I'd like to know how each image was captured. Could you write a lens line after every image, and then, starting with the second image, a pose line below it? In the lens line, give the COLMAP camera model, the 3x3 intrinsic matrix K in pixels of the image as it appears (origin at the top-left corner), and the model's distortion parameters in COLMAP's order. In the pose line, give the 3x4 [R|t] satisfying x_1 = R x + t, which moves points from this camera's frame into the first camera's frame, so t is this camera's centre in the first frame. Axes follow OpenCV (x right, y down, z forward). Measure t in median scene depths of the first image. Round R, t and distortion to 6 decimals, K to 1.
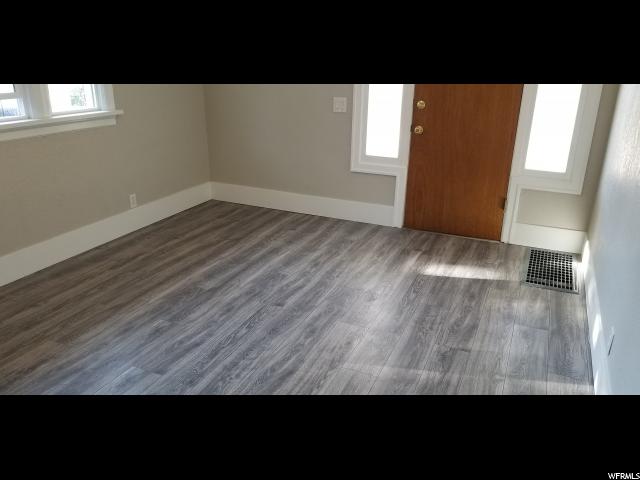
lens RADIAL K [[501.1, 0, 320.1], [0, 501.1, 242.3], [0, 0, 1]] dist [0.075871, -0.116135]
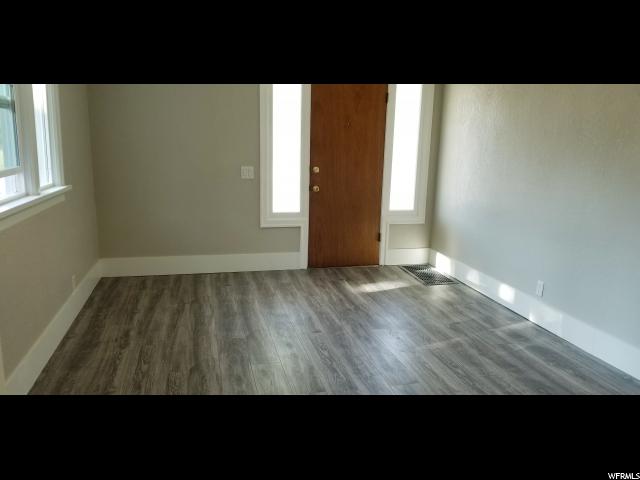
lens RADIAL K [[501.1, 0, 317.3], [0, 501.1, 240.3], [0, 0, 1]] dist [0.075871, -0.116135]
pose [[0.787893, -0.118503, 0.604303, -0.585585], [0.208144, 0.974803, -0.080222, 0.007041], [-0.579570, 0.188989, 0.792706, 0.013990]]
